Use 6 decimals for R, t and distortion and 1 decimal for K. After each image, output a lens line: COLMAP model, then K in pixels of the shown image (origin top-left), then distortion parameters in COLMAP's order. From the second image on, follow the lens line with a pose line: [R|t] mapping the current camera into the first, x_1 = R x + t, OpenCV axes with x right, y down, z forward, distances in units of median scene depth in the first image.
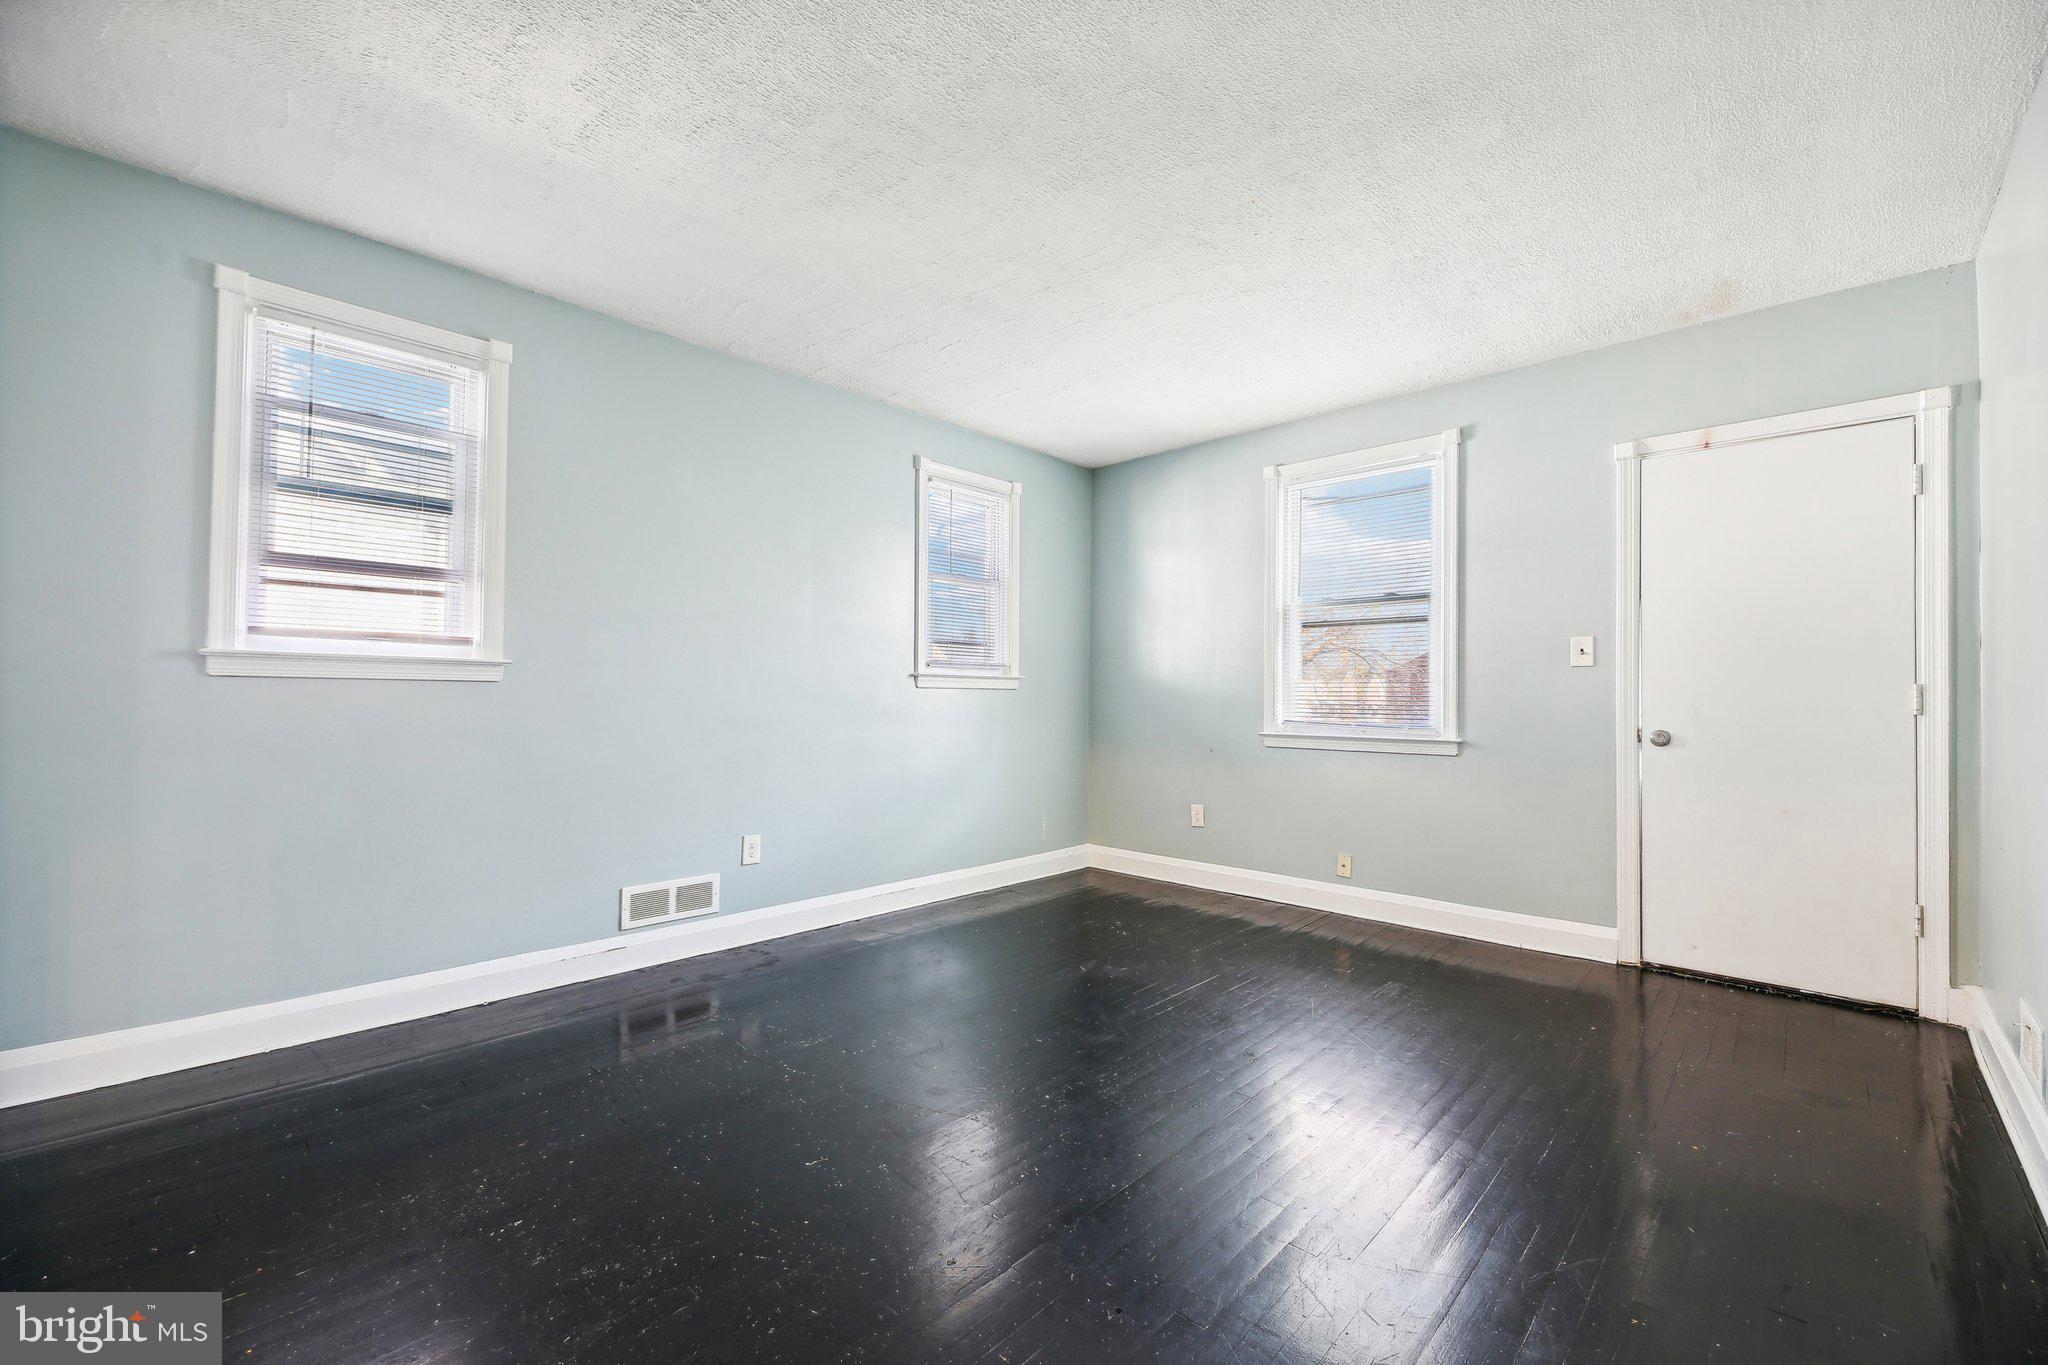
lens RADIAL K [[822.5, 0, 1016.5], [0, 822.5, 680.3], [0, 0, 1]] dist [0.007575, -0.000054]
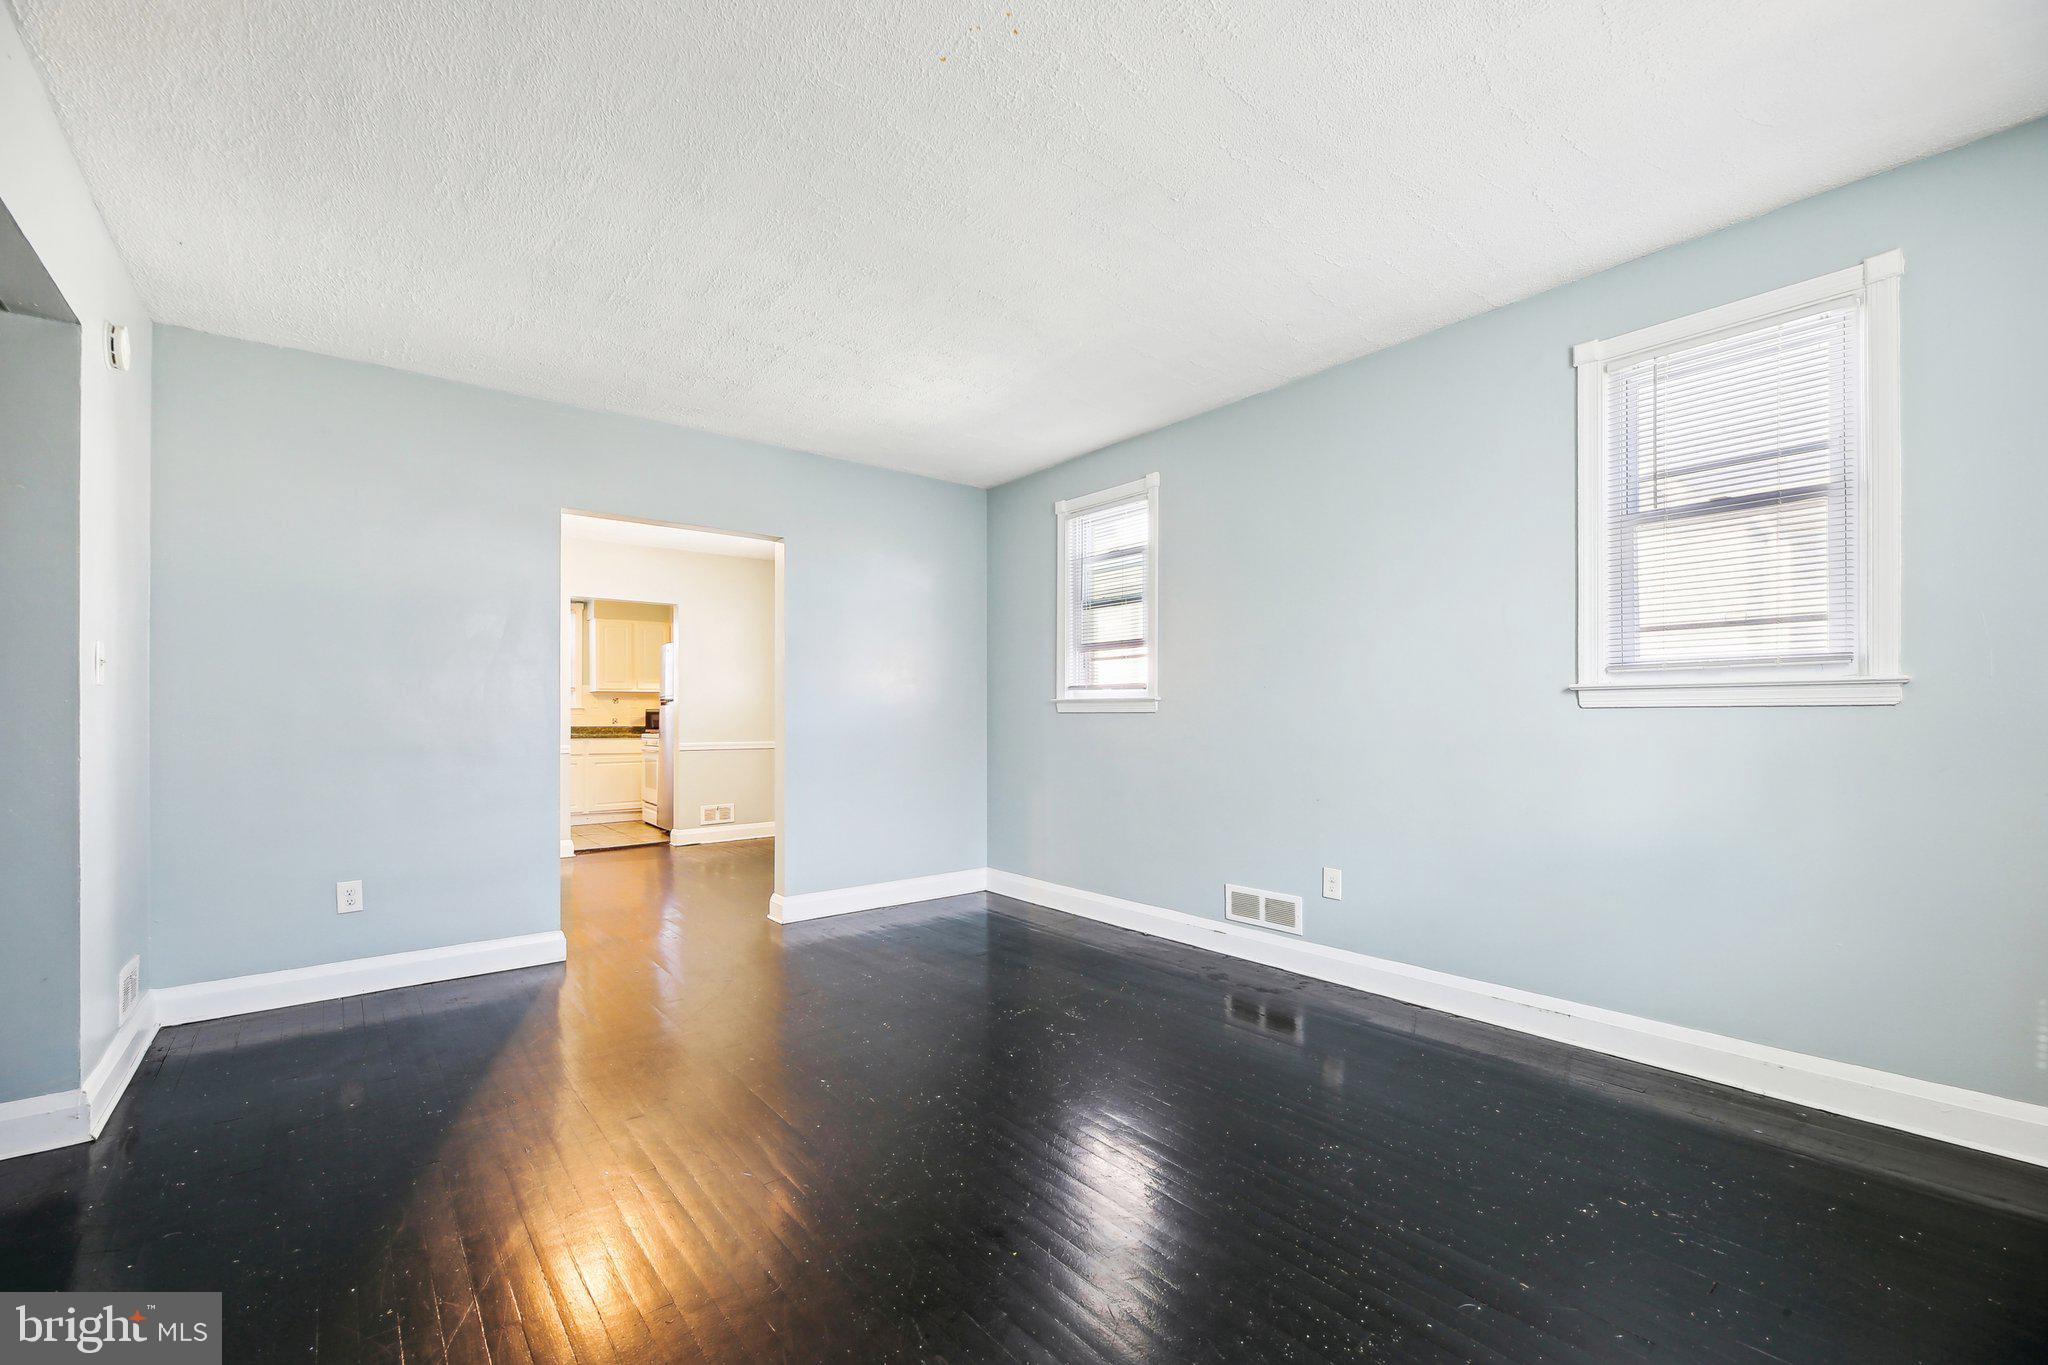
lens RADIAL K [[883.9, 0, 1025.4], [0, 883.9, 708.3], [0, 0, 1]] dist [0.045159, -0.000200]
pose [[-0.108248, -0.019677, -0.993929, 0.788586], [0.020660, 0.999544, -0.022038, 0.020216], [0.993909, -0.022920, -0.107792, 0.811885]]
